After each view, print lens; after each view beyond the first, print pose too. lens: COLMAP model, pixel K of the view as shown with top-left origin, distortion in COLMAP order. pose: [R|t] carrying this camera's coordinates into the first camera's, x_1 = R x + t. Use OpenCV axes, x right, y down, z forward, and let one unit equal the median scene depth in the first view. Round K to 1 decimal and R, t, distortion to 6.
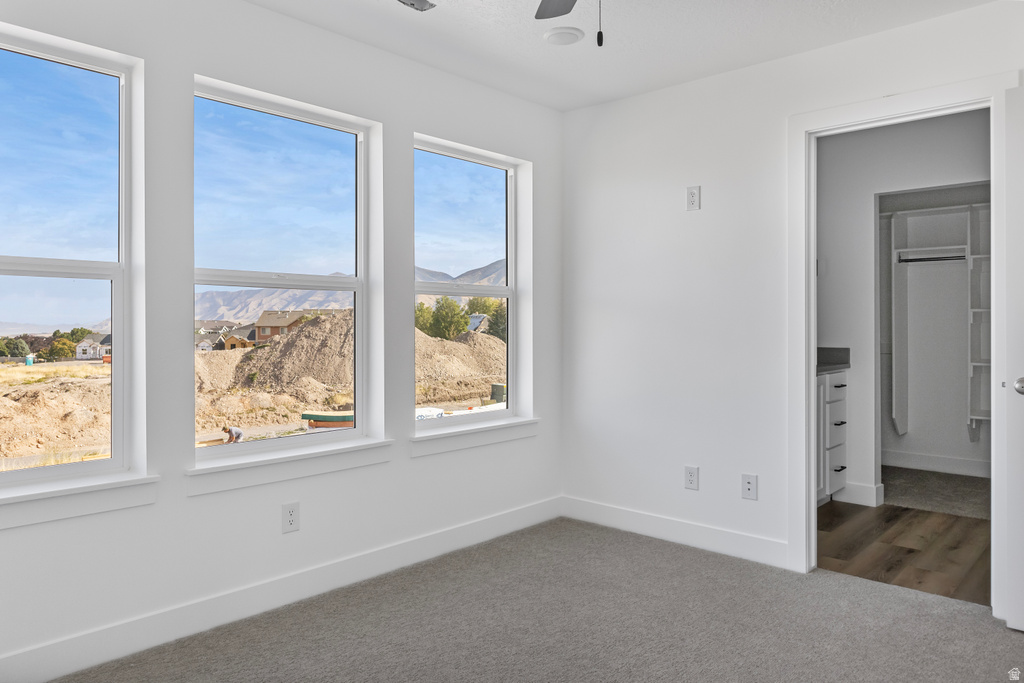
lens RADIAL K [[696.7, 0, 513.2], [0, 696.7, 321.7], [0, 0, 1]] dist [-0.003050, 0.002186]
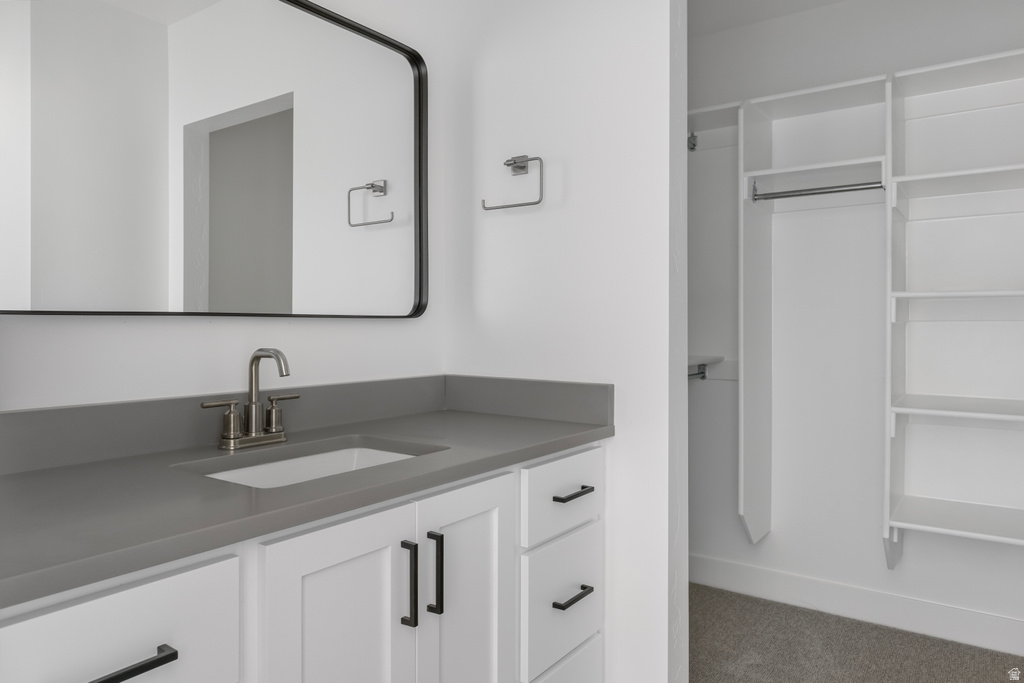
lens RADIAL K [[696.7, 0, 517.3], [0, 696.7, 340.1], [0, 0, 1]] dist [-0.003050, 0.002186]
pose [[0.992011, -0.004717, 0.126062, 0.343179], [0.002010, 0.999765, 0.021593, 0.003533], [-0.126134, -0.021167, 0.991787, 0.558482]]
